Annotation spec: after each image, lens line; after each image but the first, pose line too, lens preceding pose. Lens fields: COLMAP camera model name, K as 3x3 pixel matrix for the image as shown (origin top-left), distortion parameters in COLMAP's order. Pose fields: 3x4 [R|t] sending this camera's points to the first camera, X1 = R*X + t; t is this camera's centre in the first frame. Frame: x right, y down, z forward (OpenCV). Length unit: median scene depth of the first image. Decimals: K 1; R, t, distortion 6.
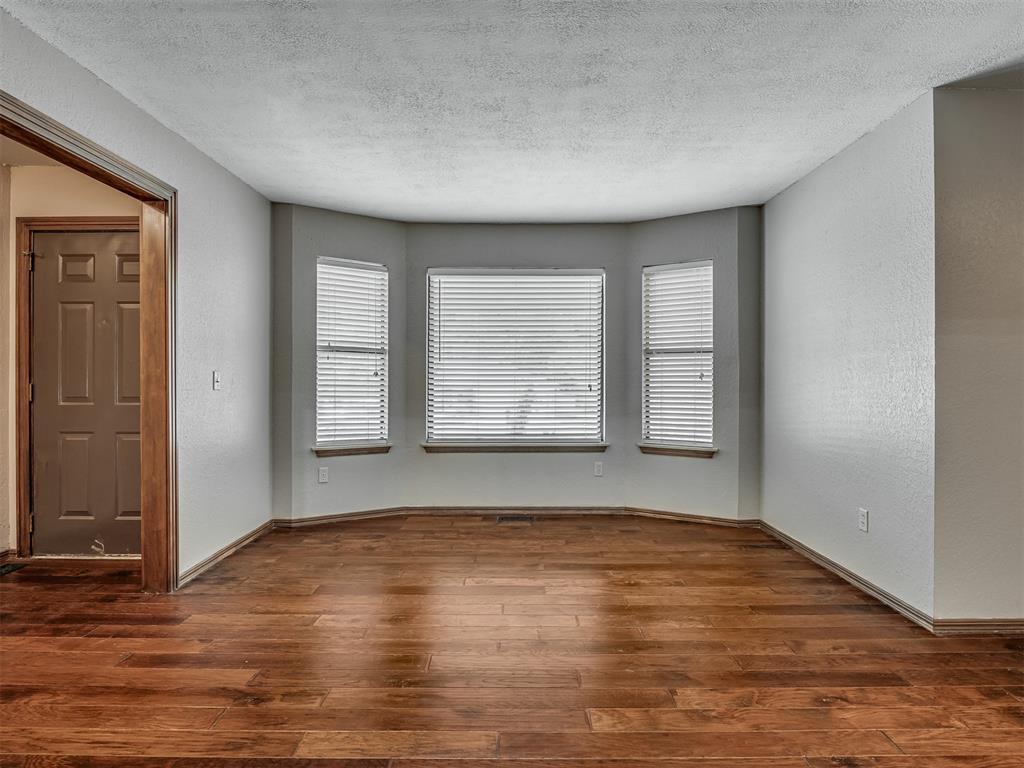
lens RADIAL K [[557.2, 0, 508.3], [0, 557.2, 378.0], [0, 0, 1]] dist [-0.000547, -0.009416]
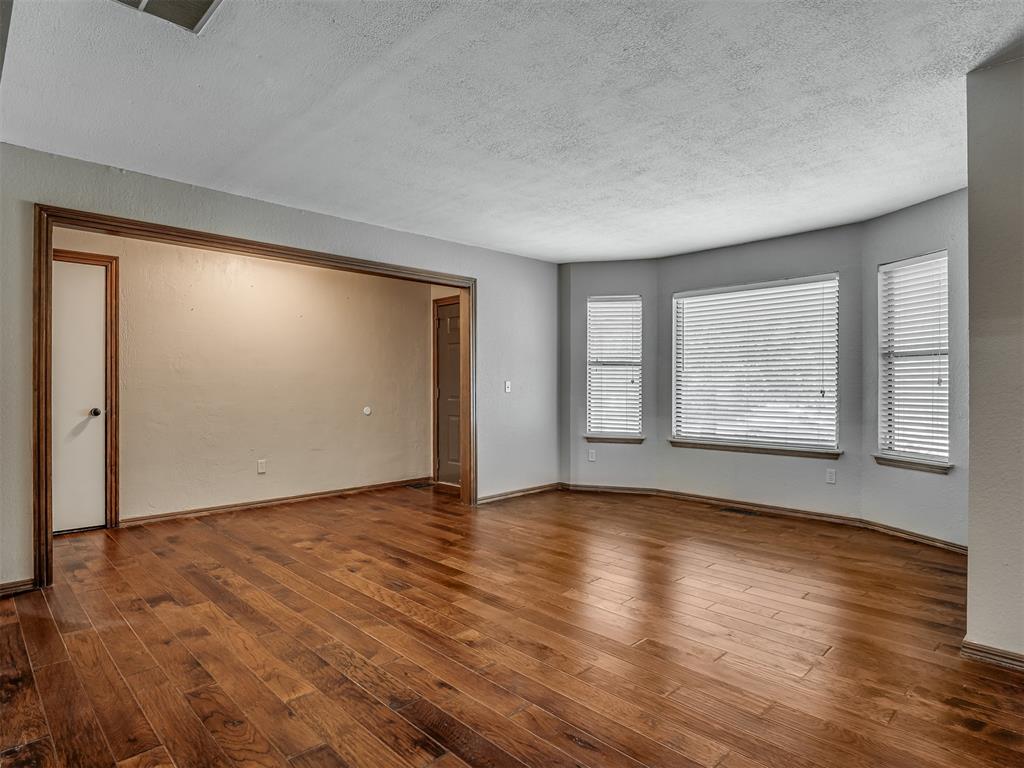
lens RADIAL K [[552.2, 0, 484.7], [0, 552.2, 383.7], [0, 0, 1]] dist [0.004129, -0.009484]
pose [[0.685698, -0.004090, -0.727874, 0.471011], [0.004352, 0.999989, -0.001520, -0.001911], [0.727873, -0.002126, 0.685709, -0.122904]]
